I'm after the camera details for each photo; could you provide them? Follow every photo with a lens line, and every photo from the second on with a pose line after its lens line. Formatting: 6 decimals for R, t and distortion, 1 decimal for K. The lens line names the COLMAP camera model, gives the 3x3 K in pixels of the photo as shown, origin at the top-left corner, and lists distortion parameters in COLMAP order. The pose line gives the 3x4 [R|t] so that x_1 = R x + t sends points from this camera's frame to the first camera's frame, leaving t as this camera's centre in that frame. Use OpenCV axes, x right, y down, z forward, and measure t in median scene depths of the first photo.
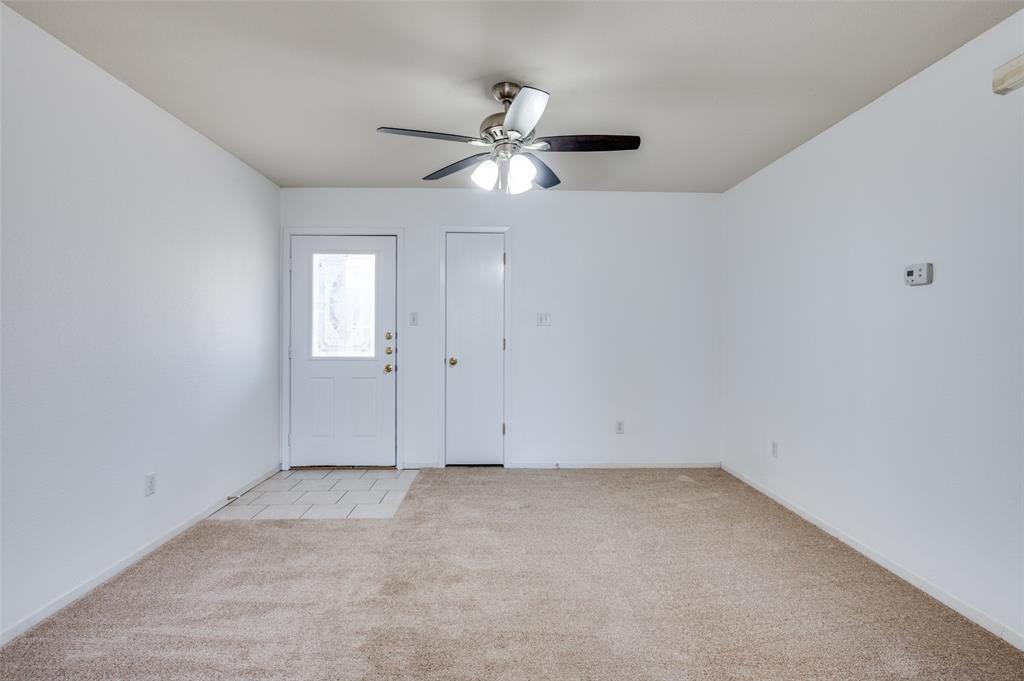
lens RADIAL K [[507.2, 0, 510.9], [0, 507.2, 332.3], [0, 0, 1]] dist [-0.016137, 0.000319]
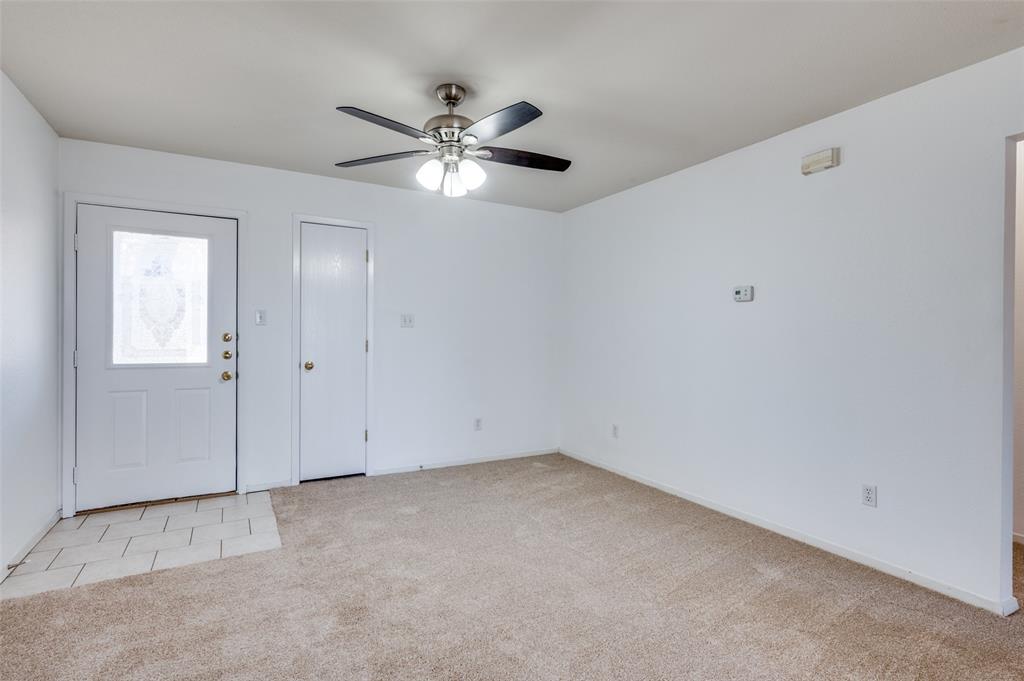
lens RADIAL K [[505.7, 0, 516.8], [0, 505.7, 334.8], [0, 0, 1]] dist [-0.002212, 0.000015]
pose [[0.883976, 0.002830, 0.467524, -0.254705], [-0.004468, 0.999987, 0.002396, -0.001761], [-0.467511, -0.004207, 0.883977, 0.038823]]
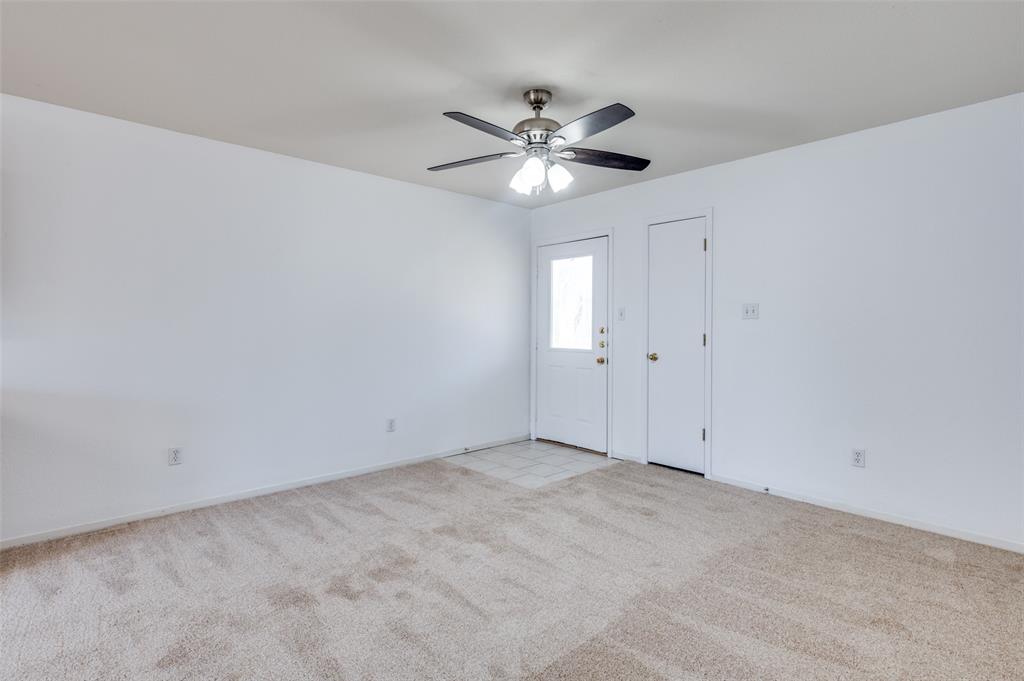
lens RADIAL K [[503.7, 0, 512.5], [0, 503.7, 327.0], [0, 0, 1]] dist [0.000184, 0.000334]
pose [[0.661451, -0.000885, -0.749988, 0.527523], [-0.001090, 0.999997, -0.002141, 0.003045], [0.749988, 0.002234, 0.661448, 0.189813]]
